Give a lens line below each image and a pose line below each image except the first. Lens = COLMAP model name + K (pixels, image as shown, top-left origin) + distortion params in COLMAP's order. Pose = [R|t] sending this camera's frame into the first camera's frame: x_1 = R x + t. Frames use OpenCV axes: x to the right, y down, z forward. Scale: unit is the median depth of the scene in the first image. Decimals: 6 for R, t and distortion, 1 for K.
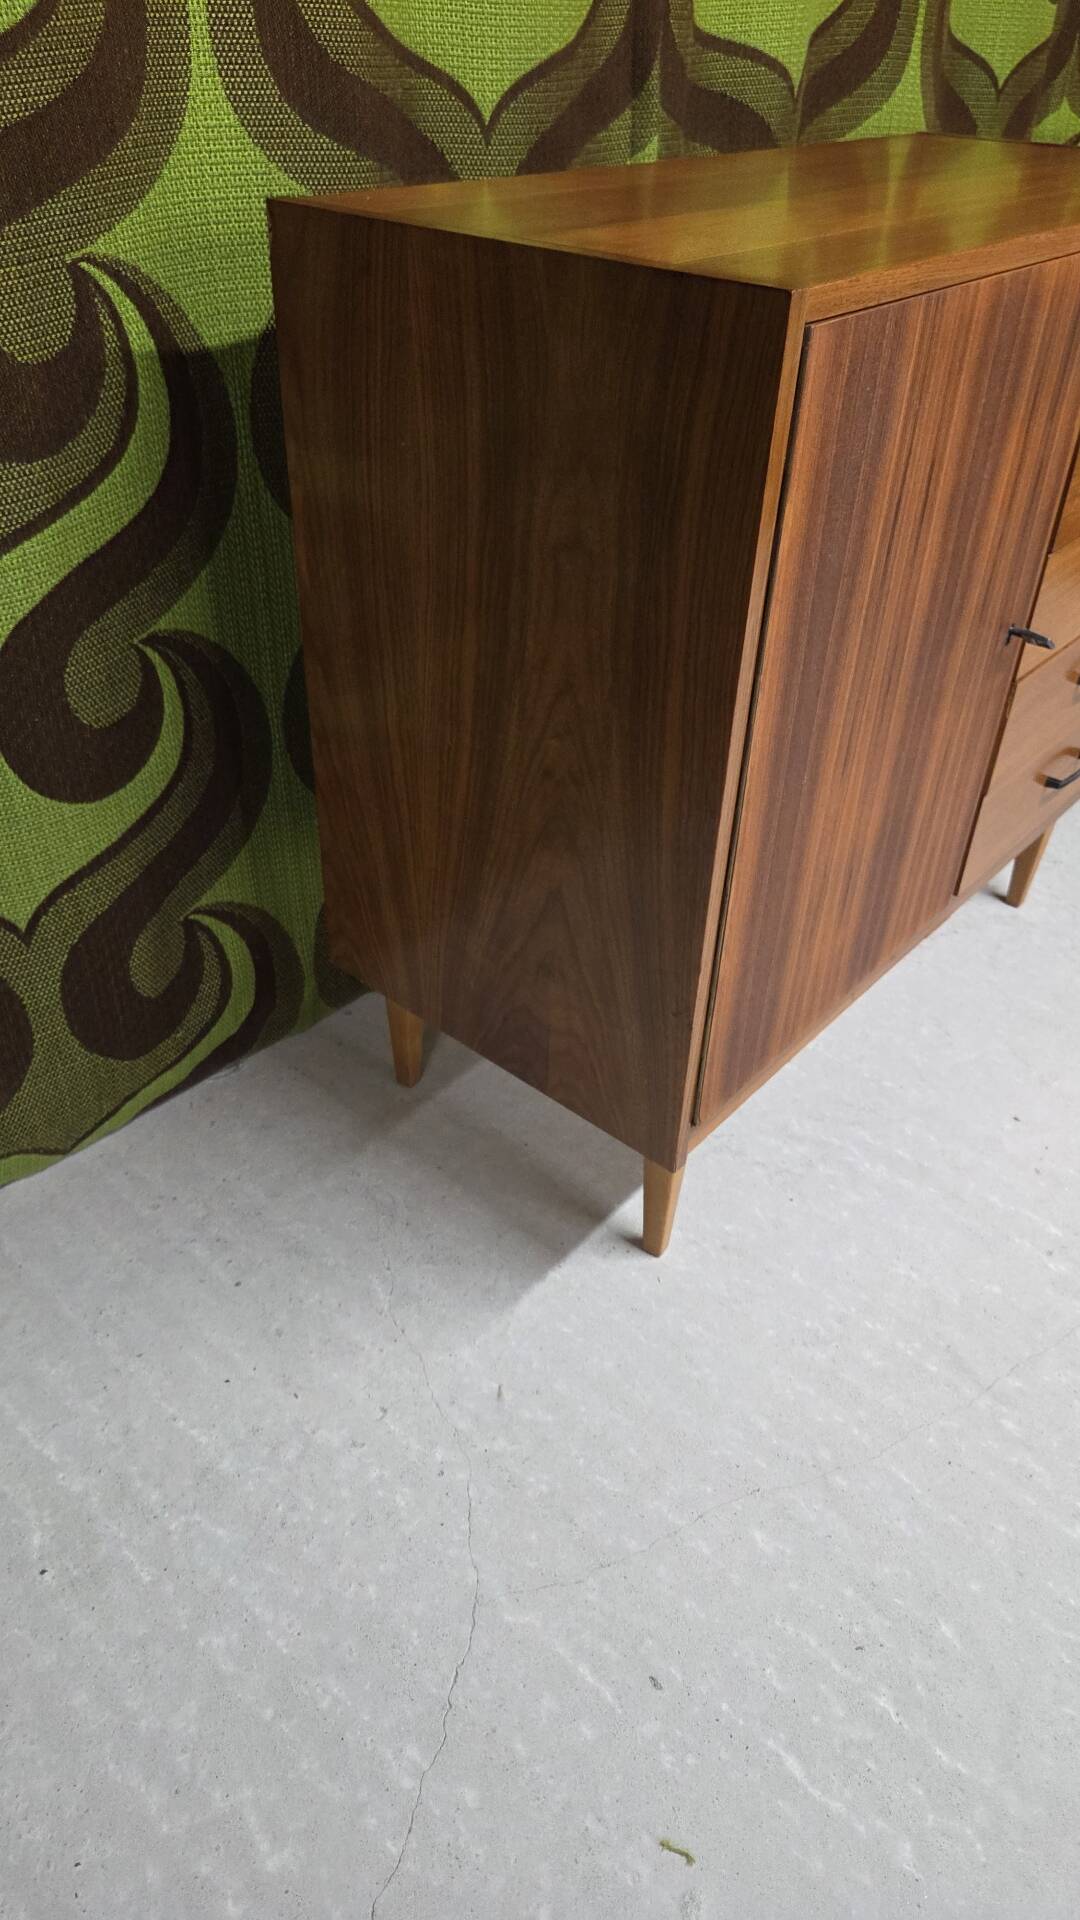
lens RADIAL K [[1294.5, 0, 540.0], [0, 1294.5, 960.0], [0, 0, 1]] dist [0.071460, -0.069961]
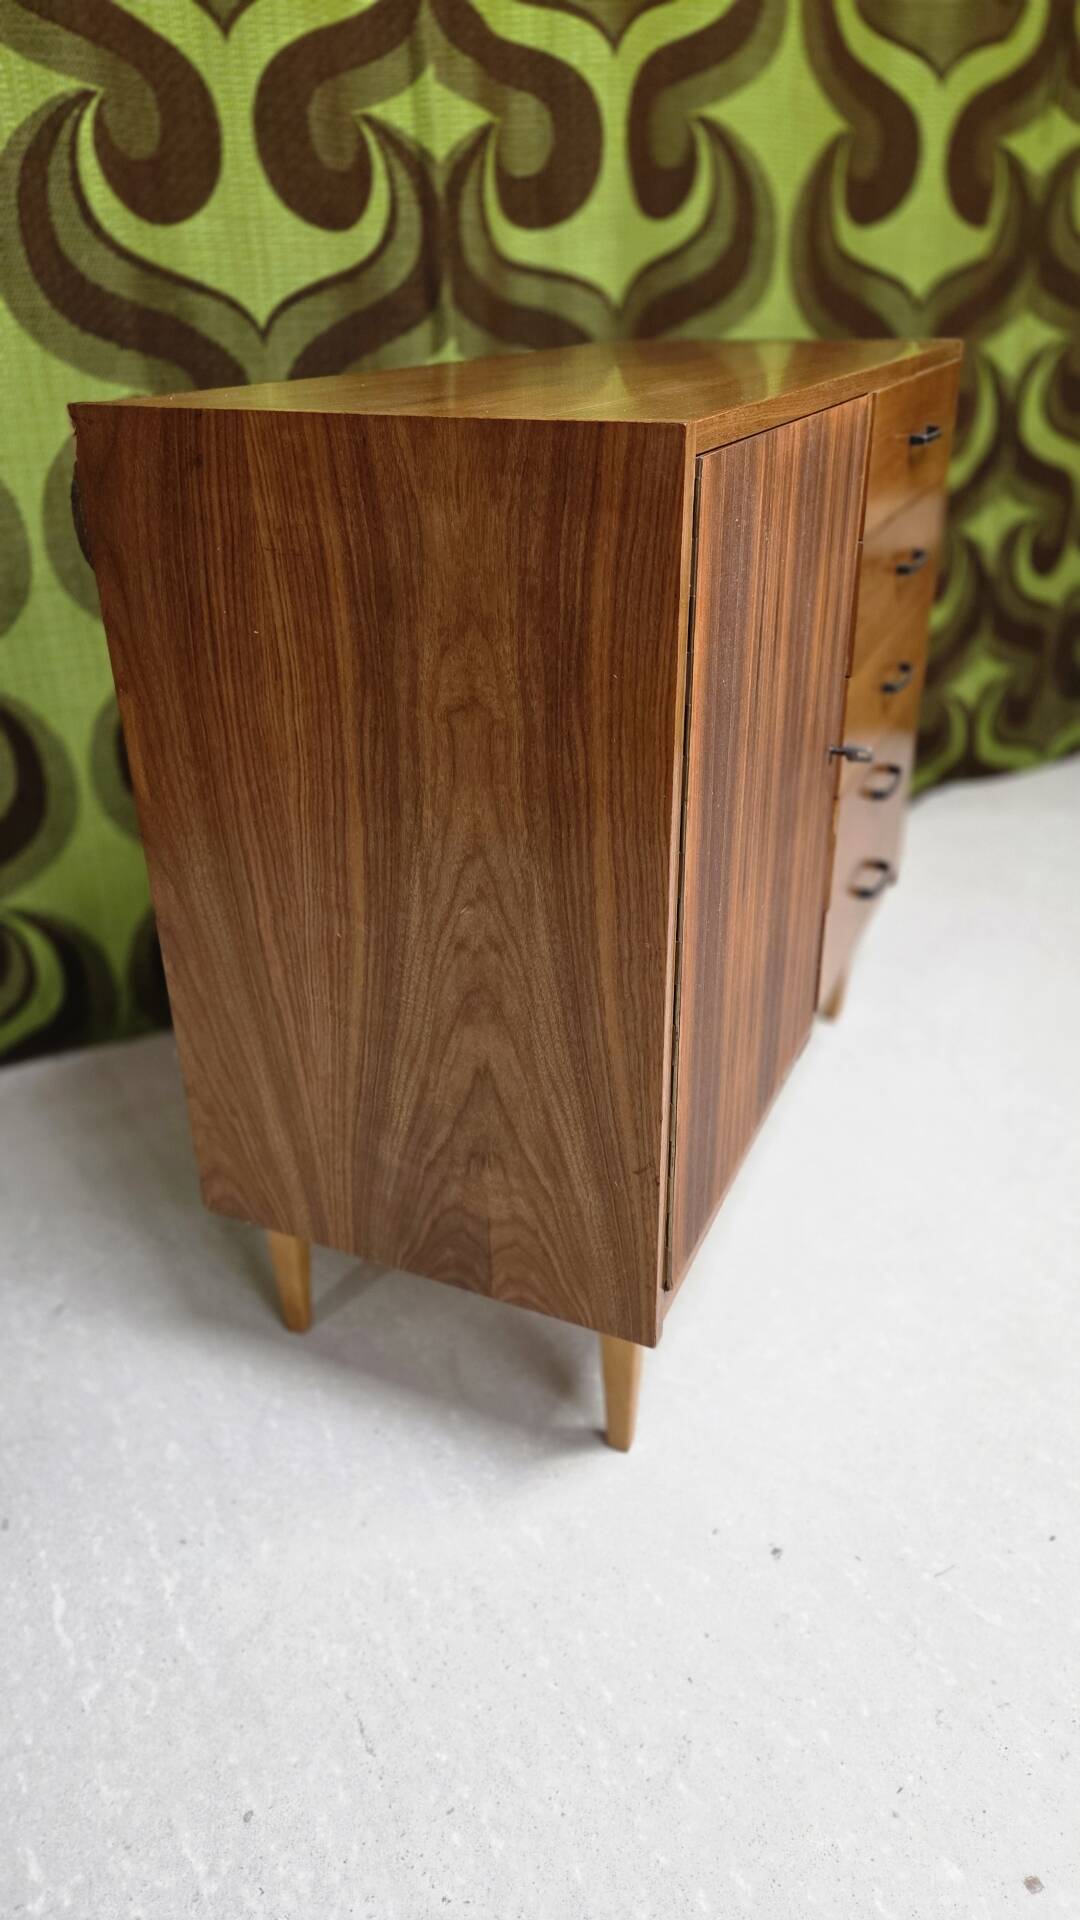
lens RADIAL K [[1298.9, 0, 543.2], [0, 1298.9, 969.8], [0, 0, 1]] dist [0.071400, -0.070948]
pose [[0.957396, -0.172283, 0.231757, -0.160176], [0.205698, 0.970134, -0.128567, 0.007162], [-0.202685, 0.170761, 0.964240, 0.080489]]
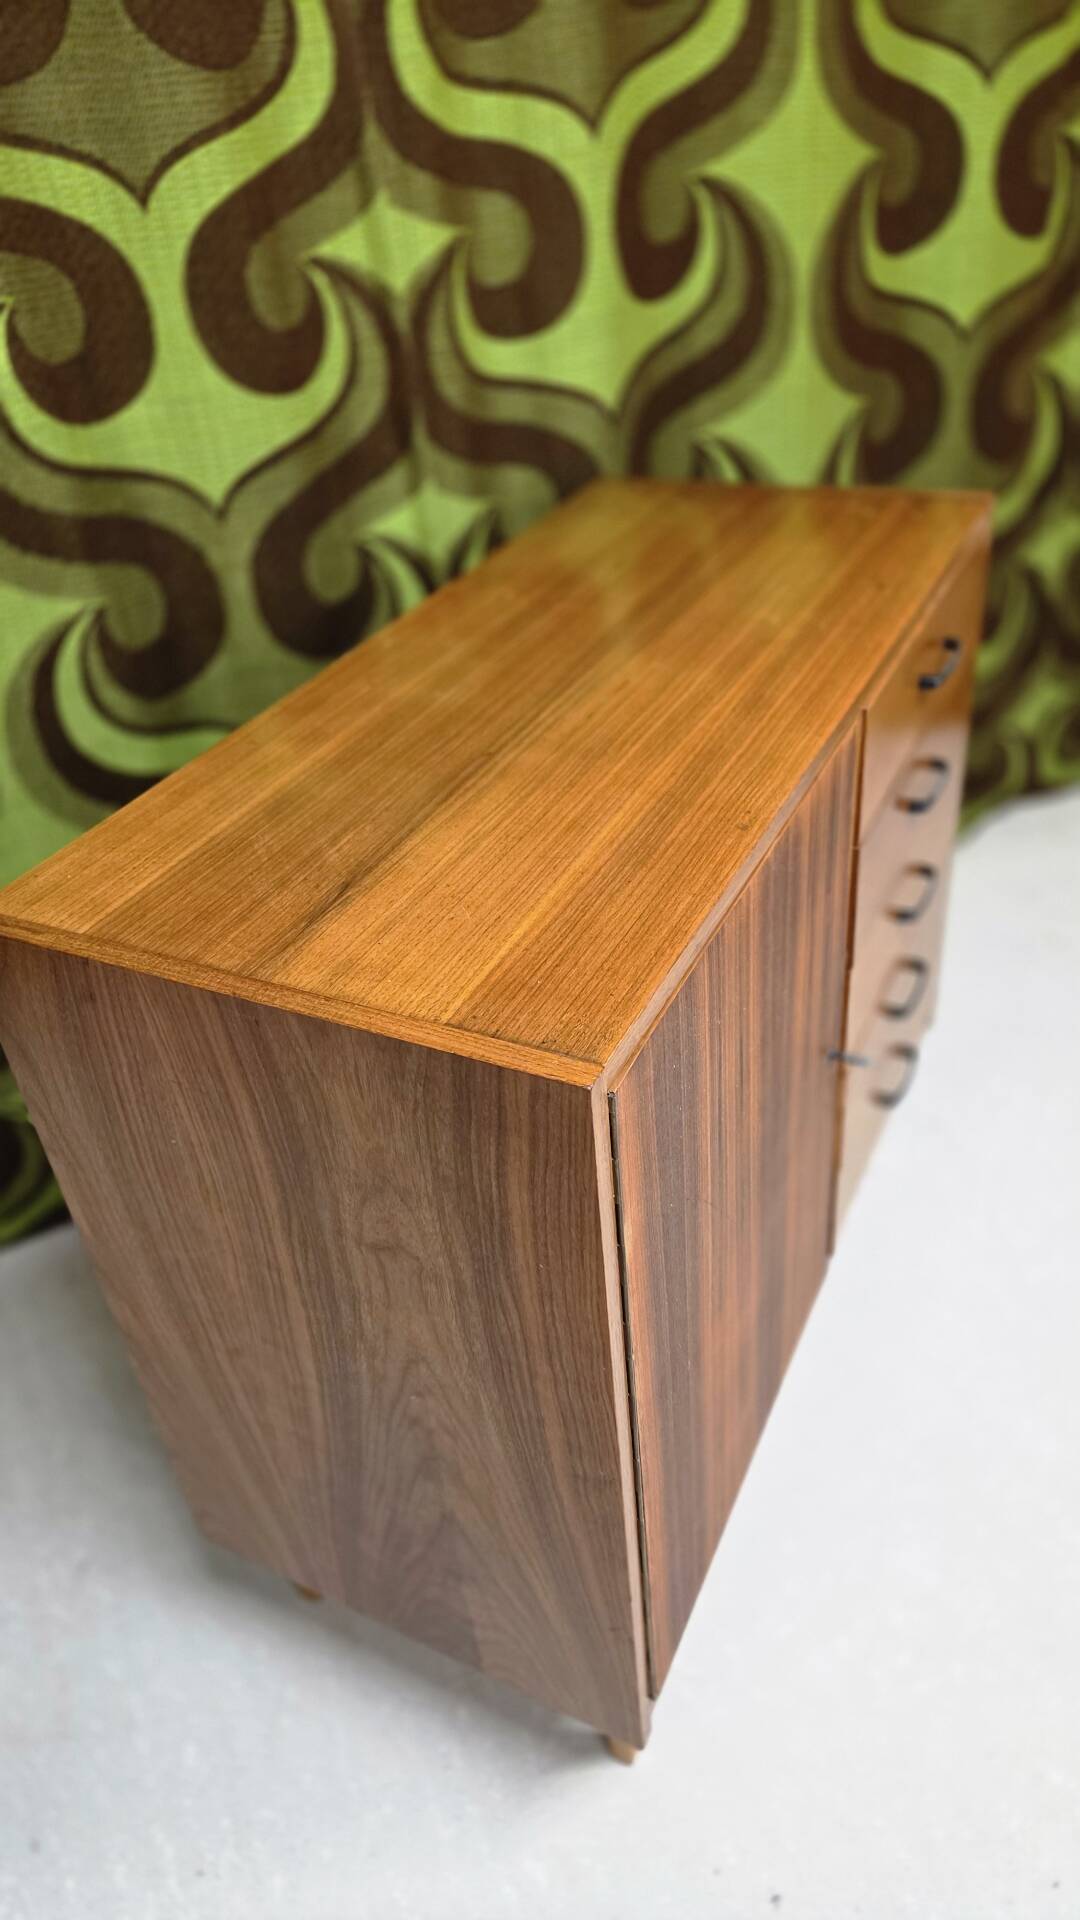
lens RADIAL K [[1298.9, 0, 543.2], [0, 1298.9, 969.8], [0, 0, 1]] dist [0.071400, -0.070948]
pose [[0.961889, -0.235303, 0.139291, 0.039215], [0.238422, 0.971144, -0.005904, -0.424629], [-0.133882, 0.038889, 0.990234, 0.077829]]
